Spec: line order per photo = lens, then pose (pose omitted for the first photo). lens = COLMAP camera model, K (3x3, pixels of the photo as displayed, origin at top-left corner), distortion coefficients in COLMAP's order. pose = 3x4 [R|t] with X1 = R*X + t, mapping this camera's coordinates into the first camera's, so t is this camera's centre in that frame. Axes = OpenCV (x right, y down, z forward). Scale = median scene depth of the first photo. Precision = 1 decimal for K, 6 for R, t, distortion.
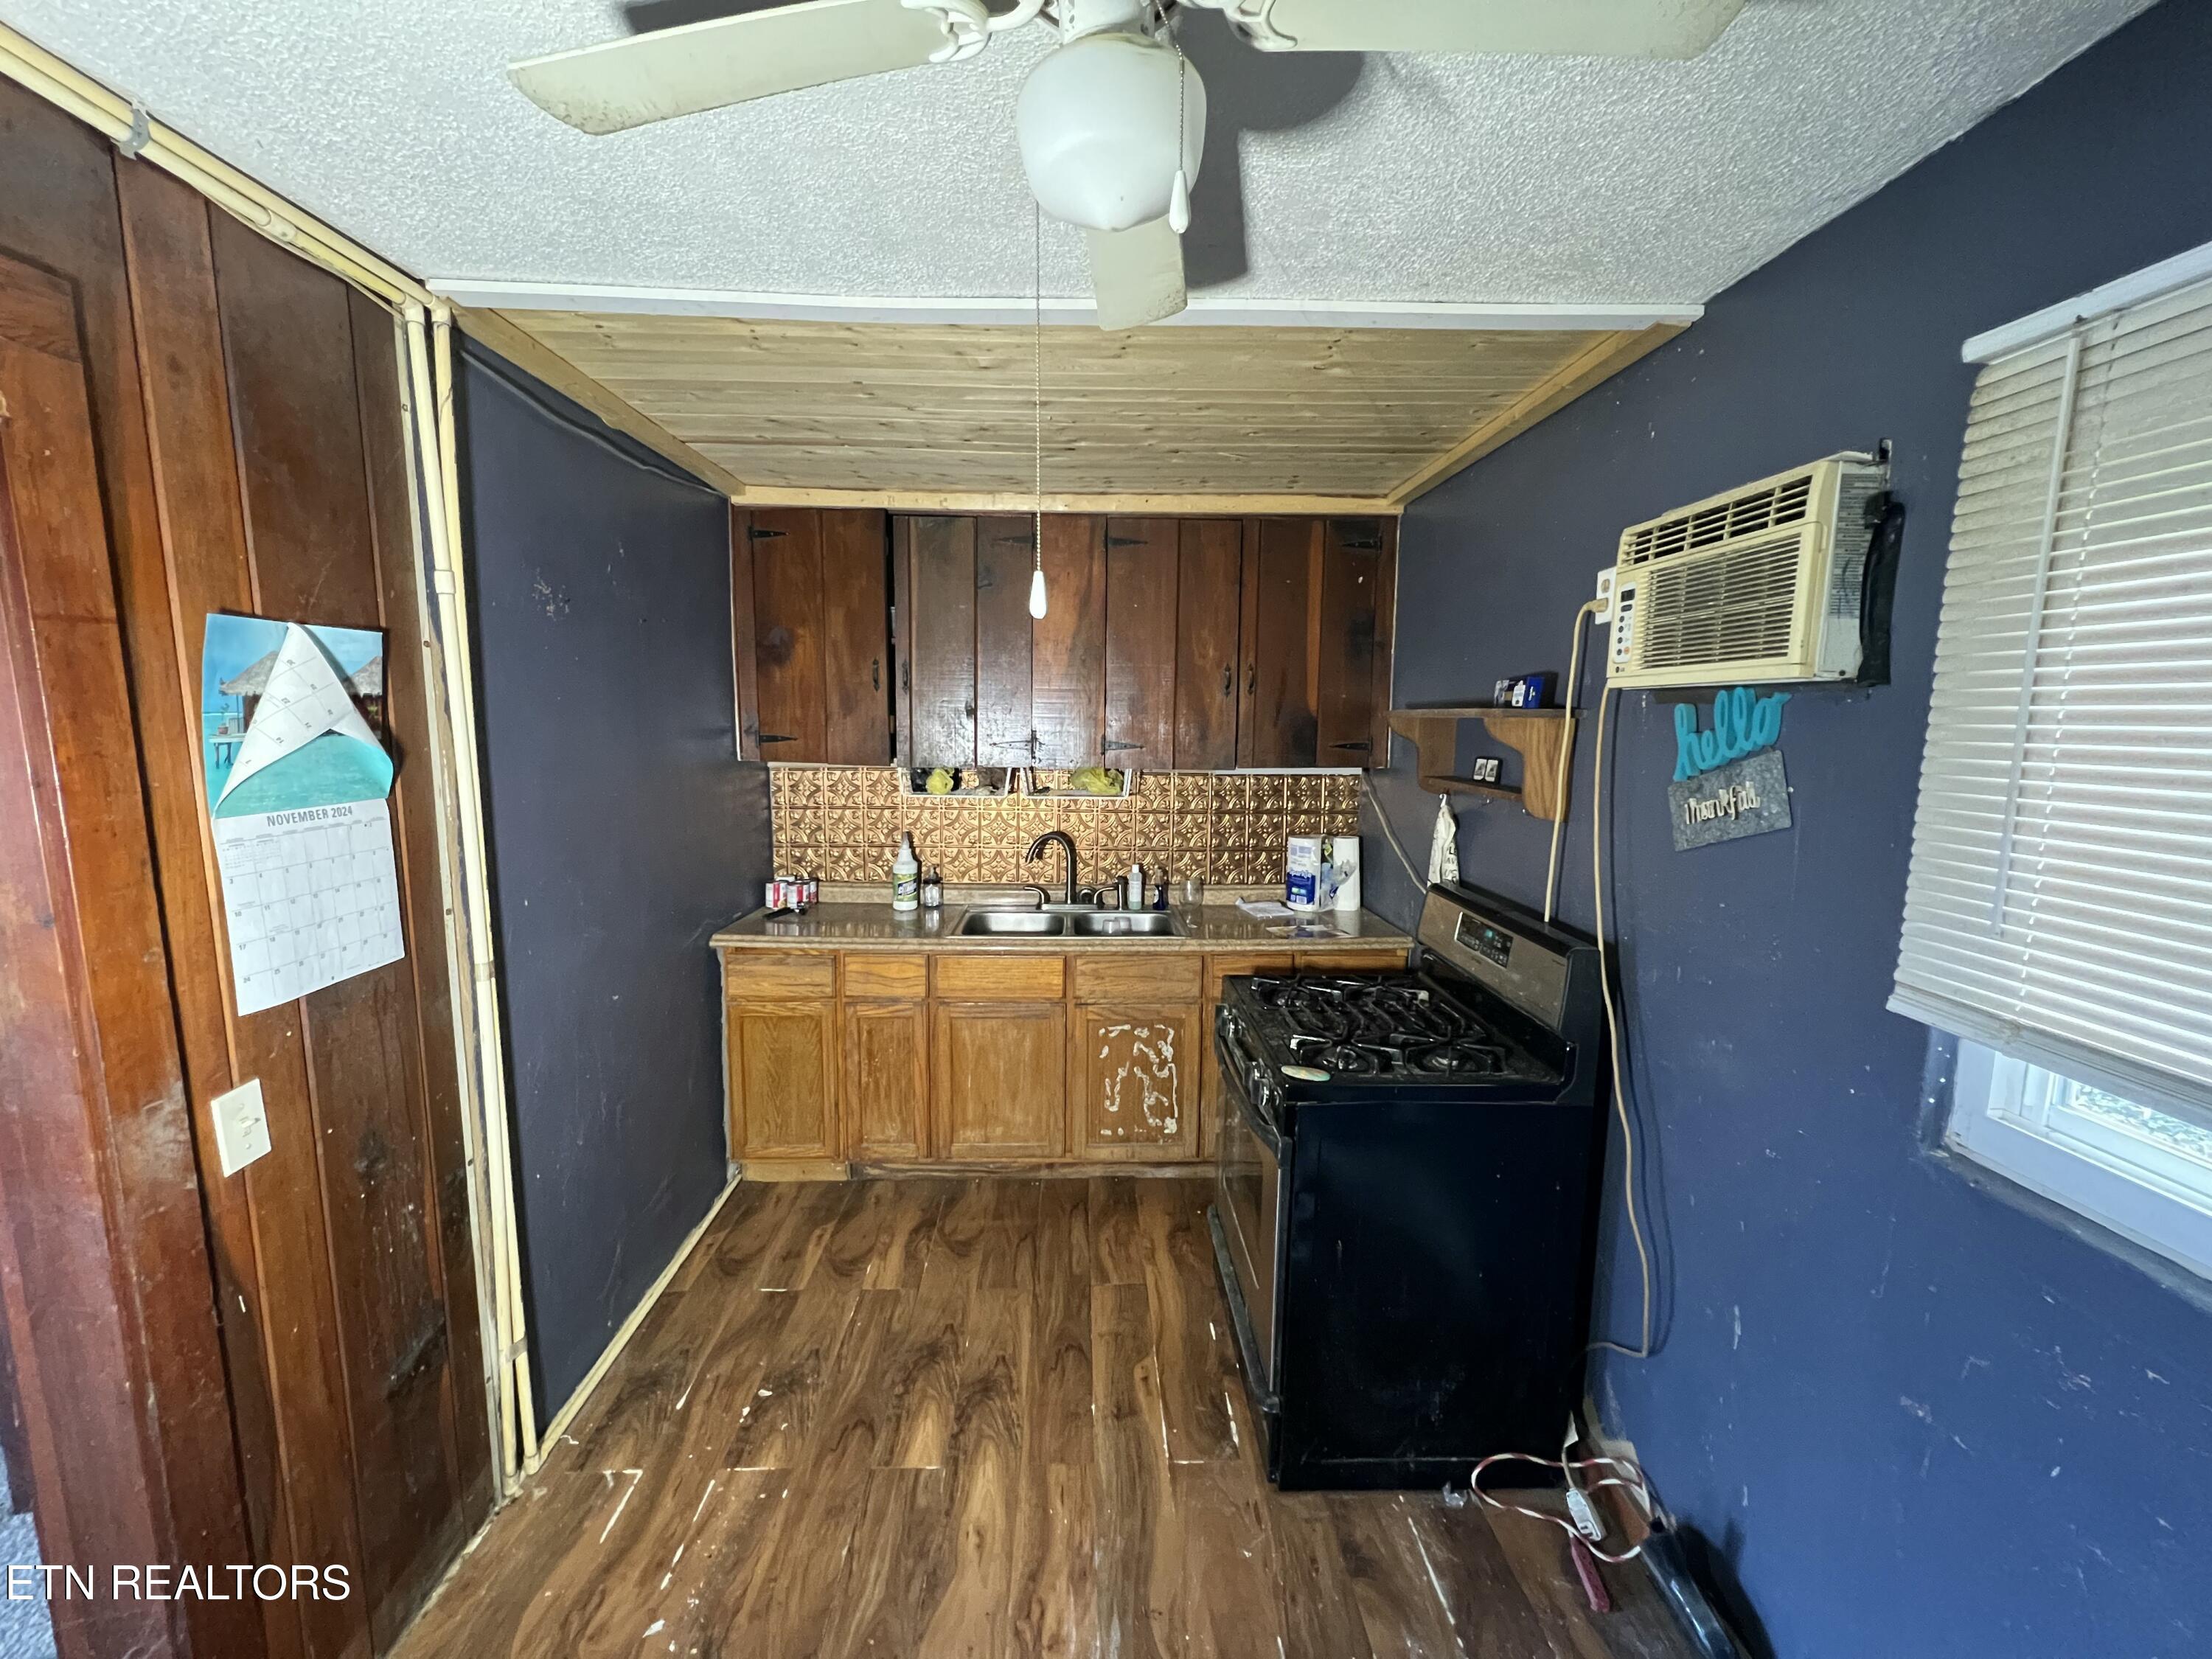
lens RADIAL K [[890.2, 0, 1106.0], [0, 890.2, 829.5], [0, 0, 1]] dist [-0.003138, 0.000733]
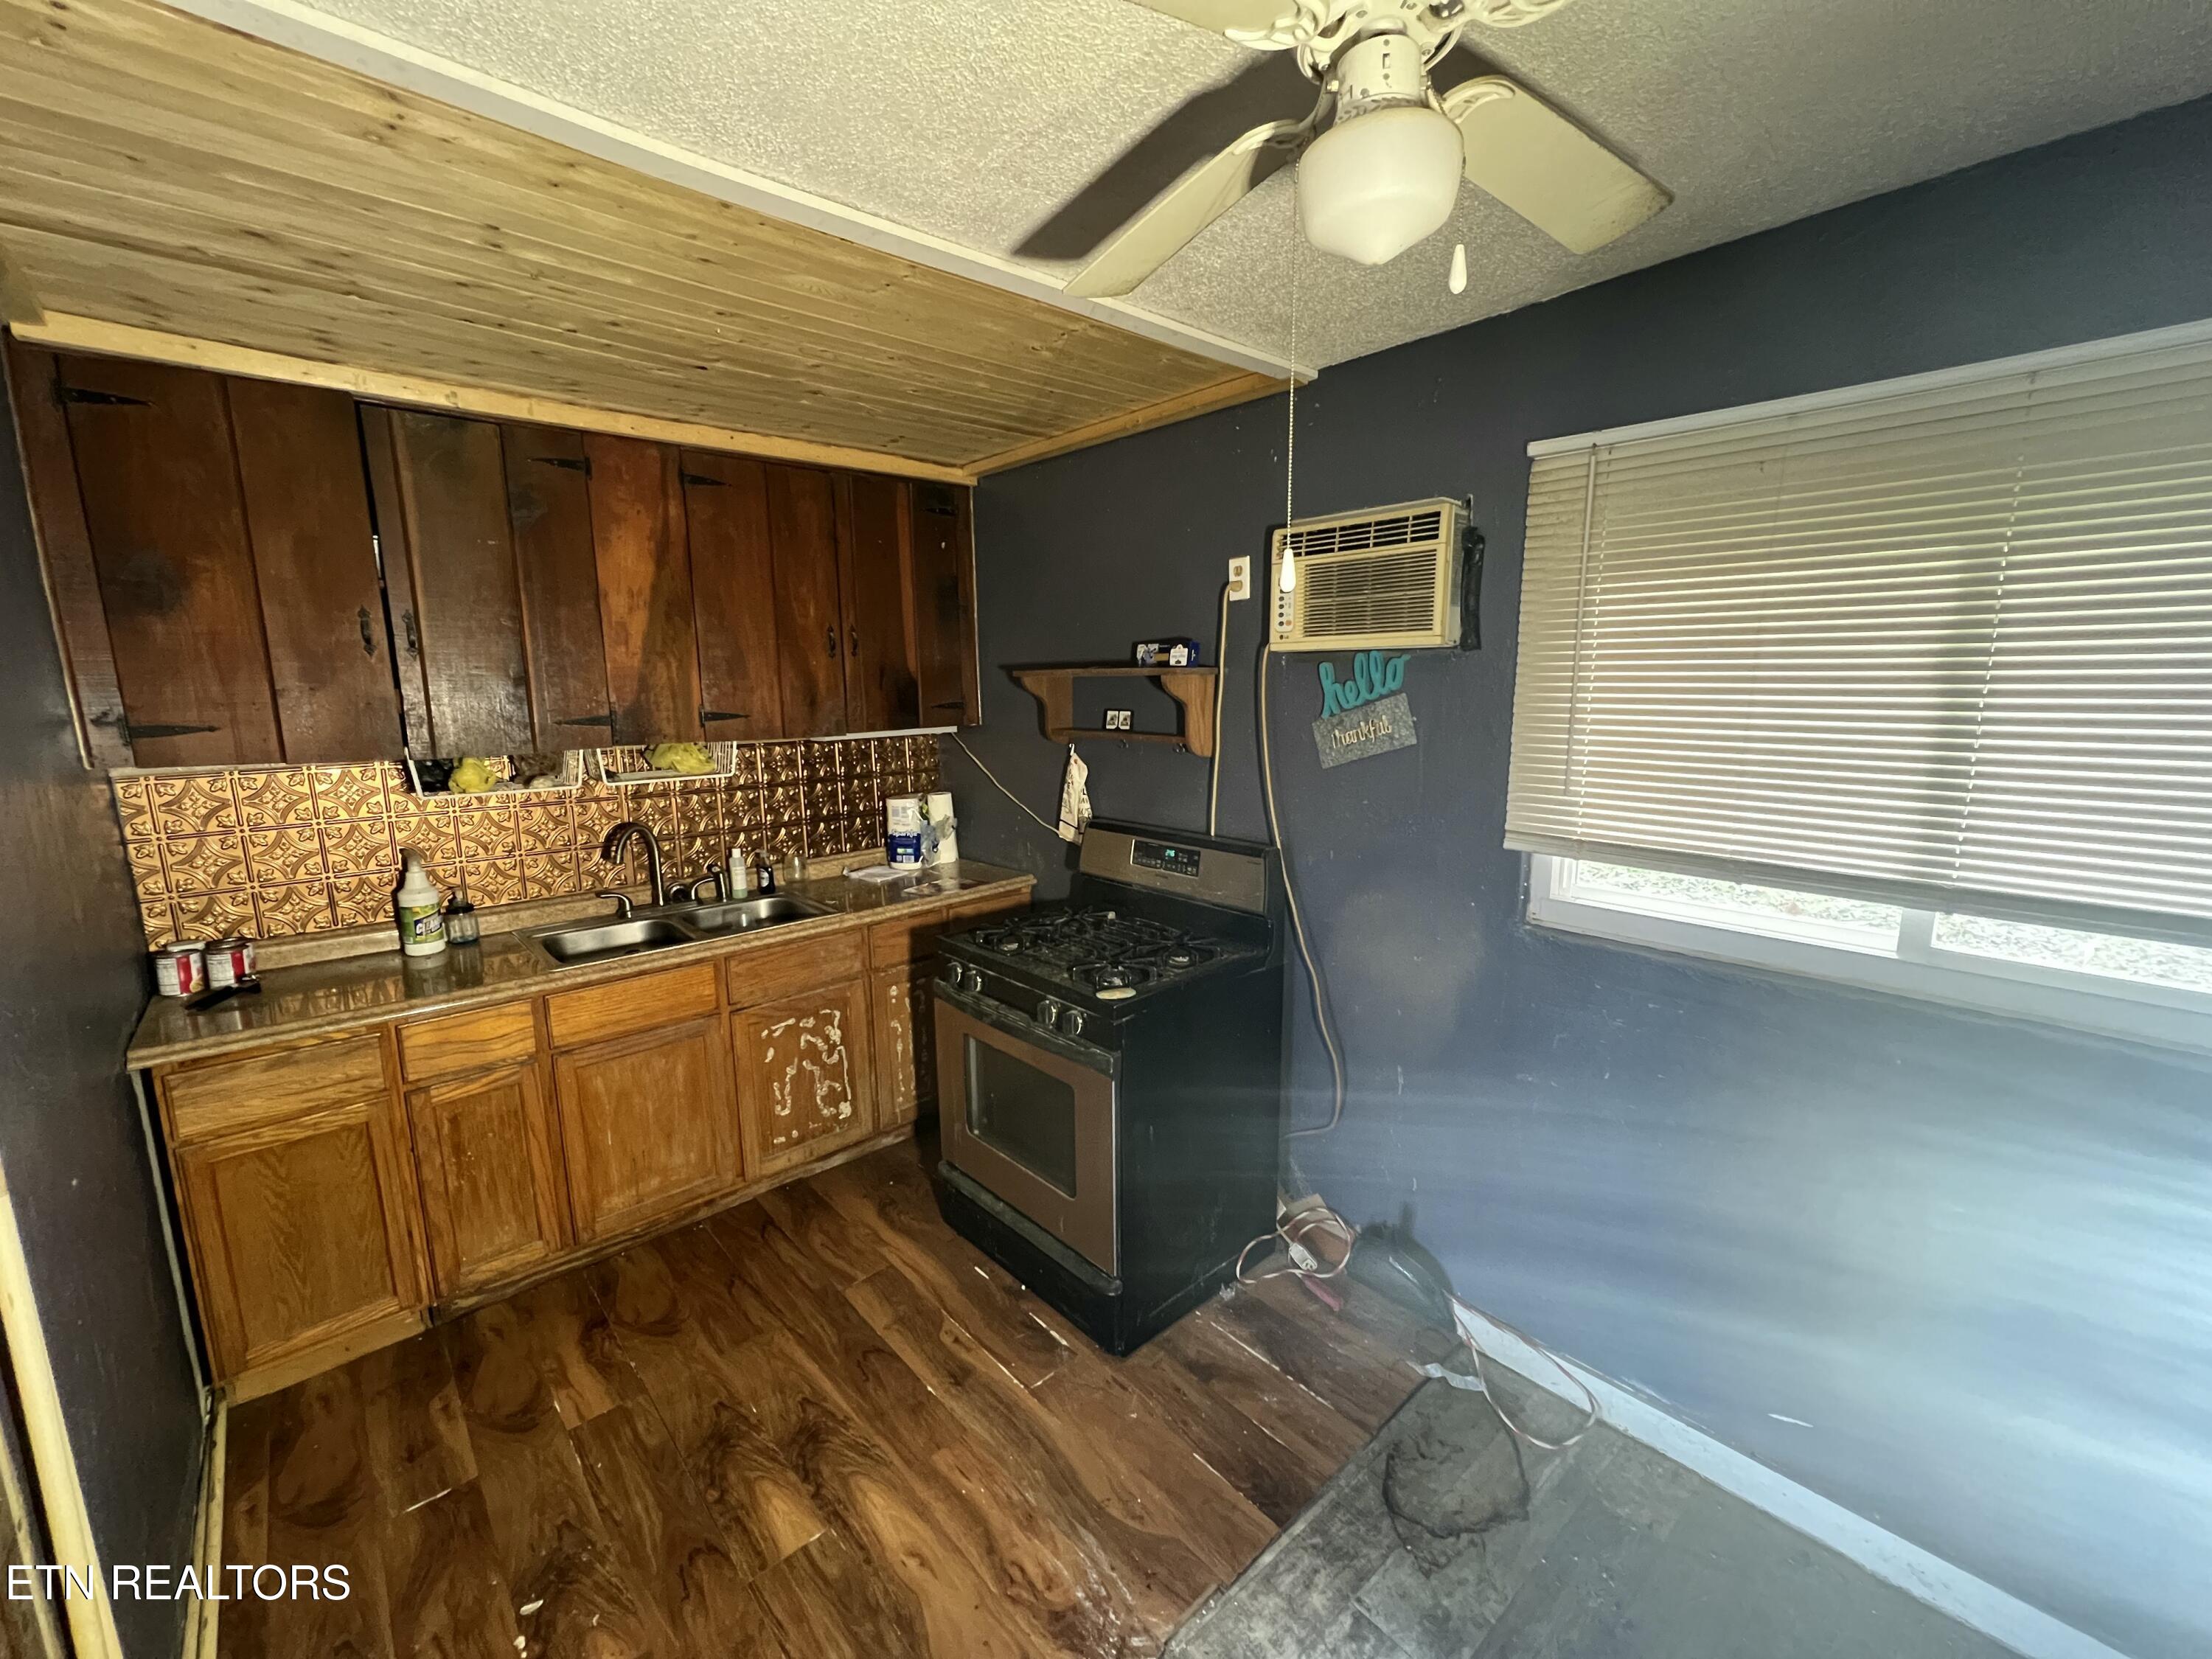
lens RADIAL K [[890.2, 0, 1106.0], [0, 890.2, 829.5], [0, 0, 1]] dist [-0.003138, 0.000733]
pose [[0.757529, -0.129245, 0.639879, -0.298425], [0.101292, 0.991605, 0.080371, -0.015947], [-0.644895, 0.003931, 0.764261, 0.087245]]
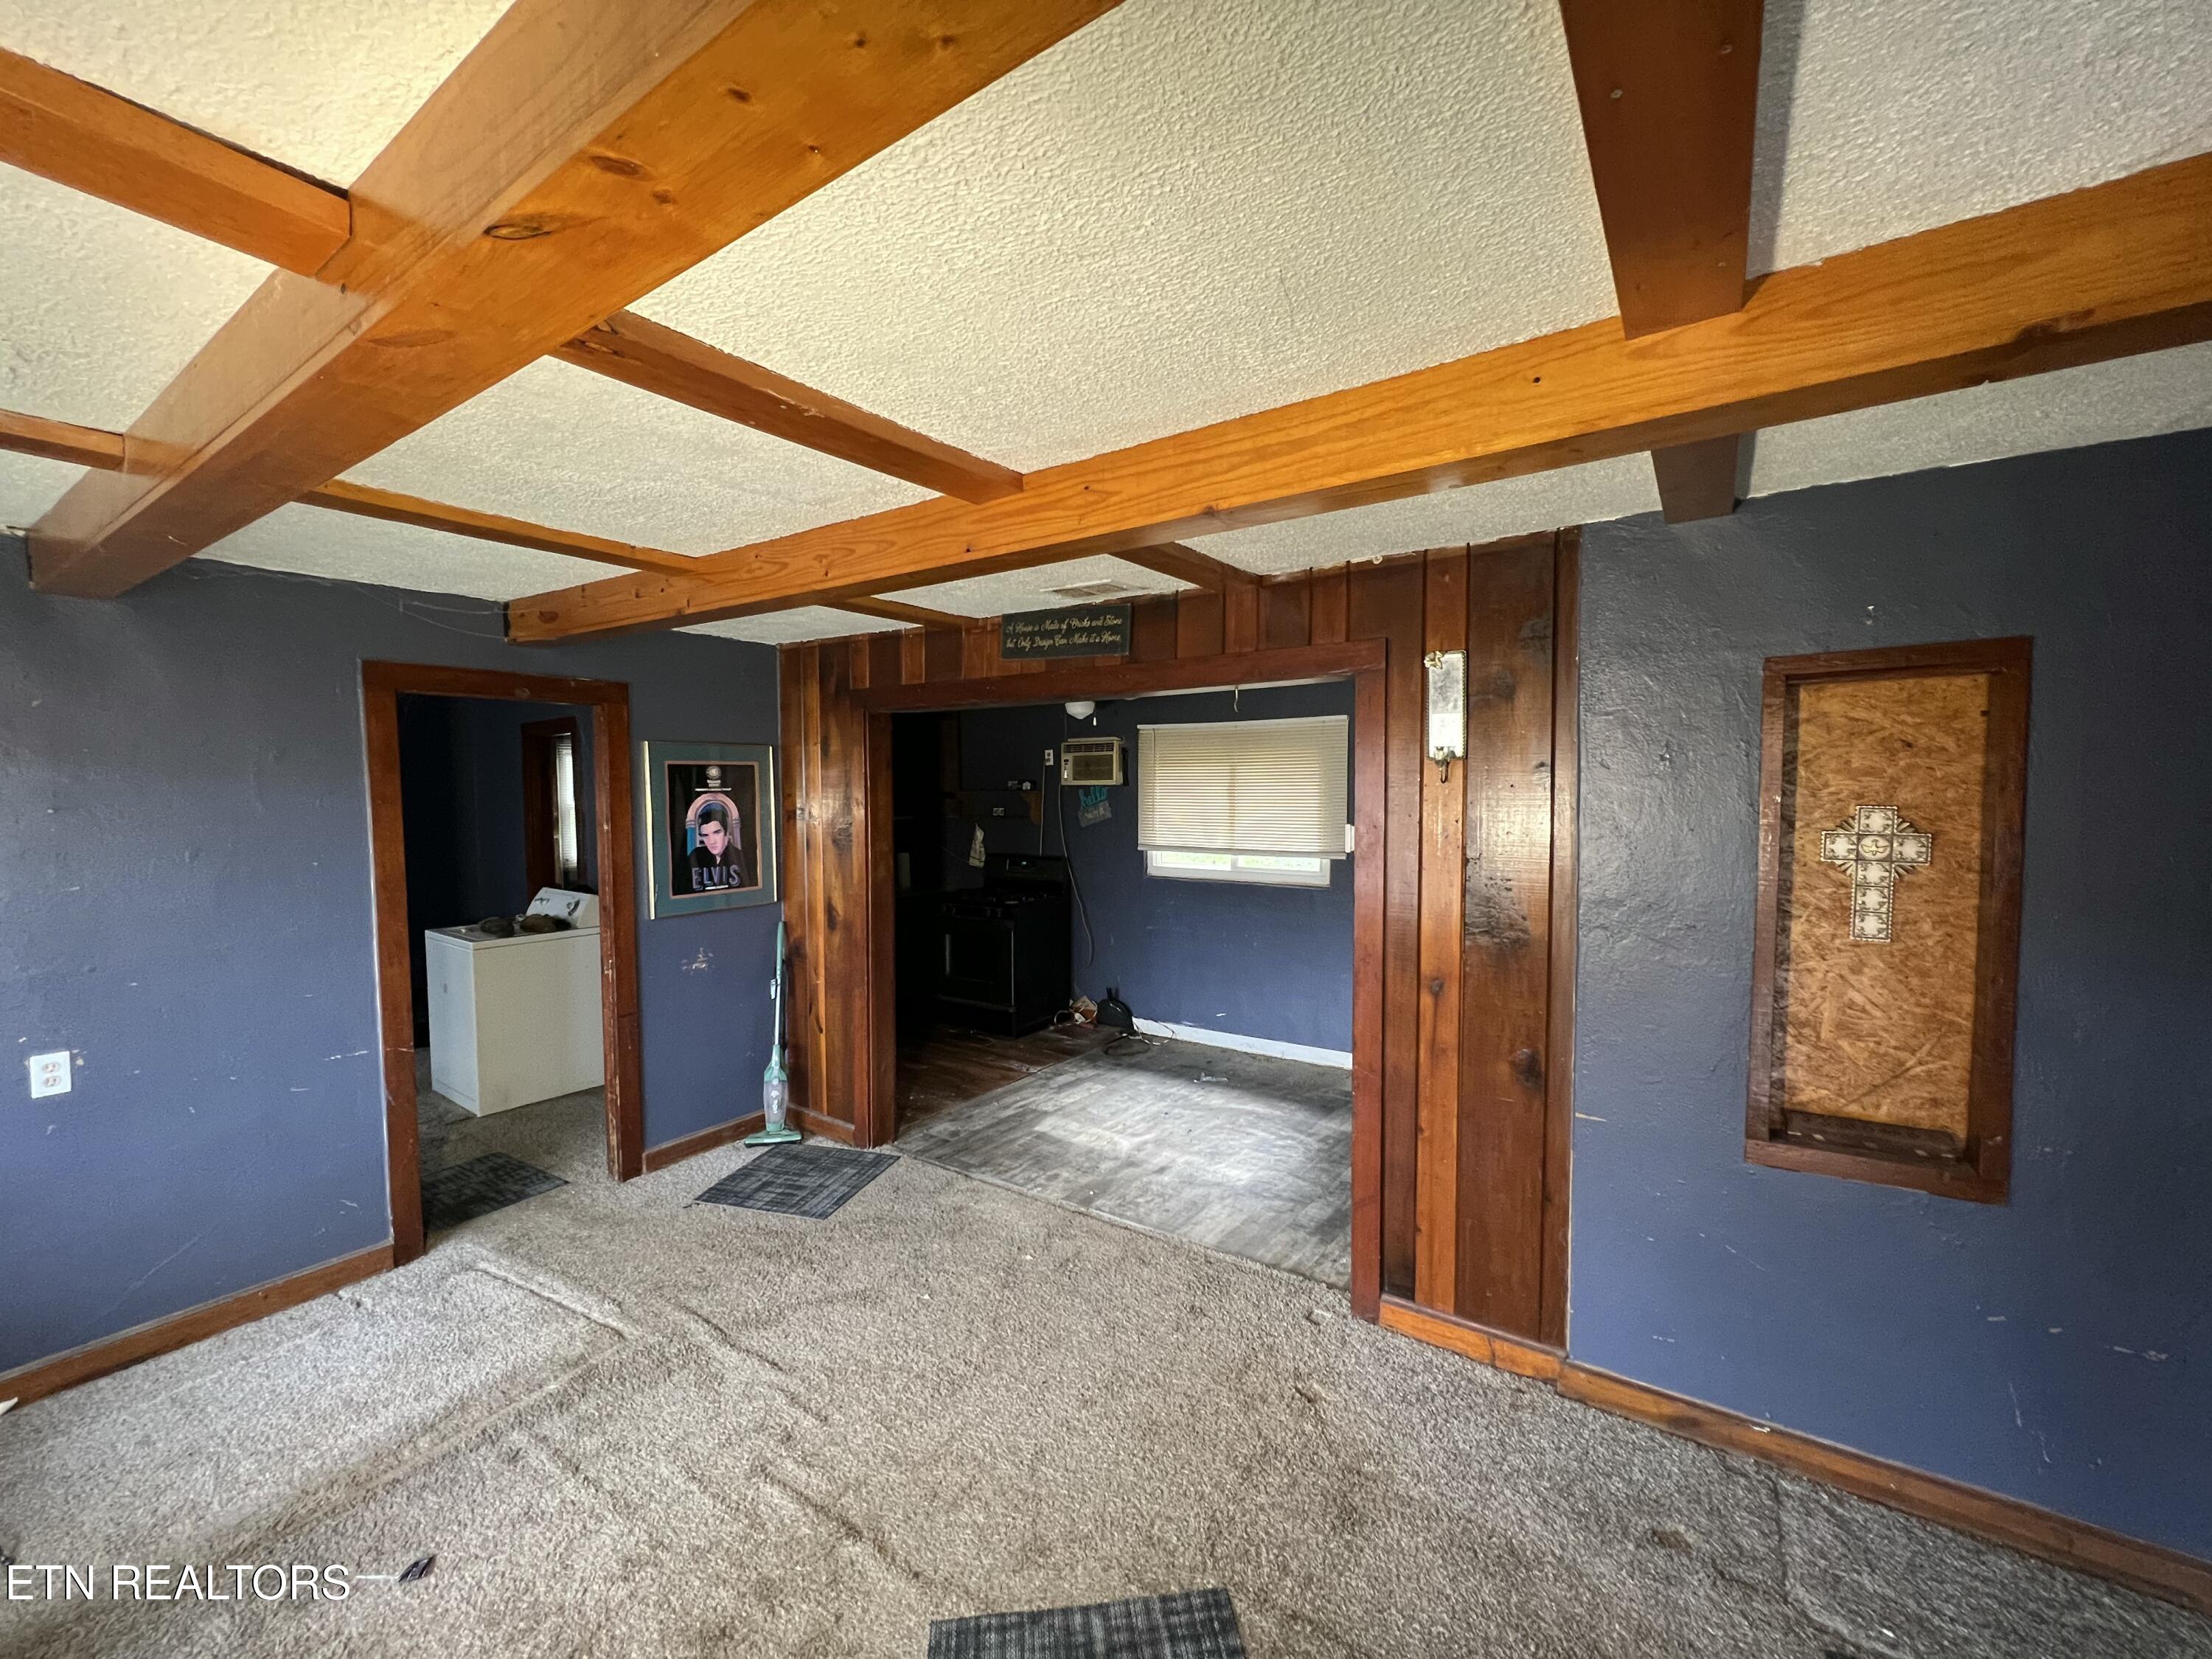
lens RADIAL K [[892.2, 0, 1106.0], [0, 892.2, 829.5], [0, 0, 1]] dist [-0.002574, 0.000512]
pose [[0.593043, -0.052959, 0.803428, -1.342130], [0.113776, 0.993334, -0.018506, 0.065539], [-0.797092, 0.102386, 0.595115, -0.767155]]
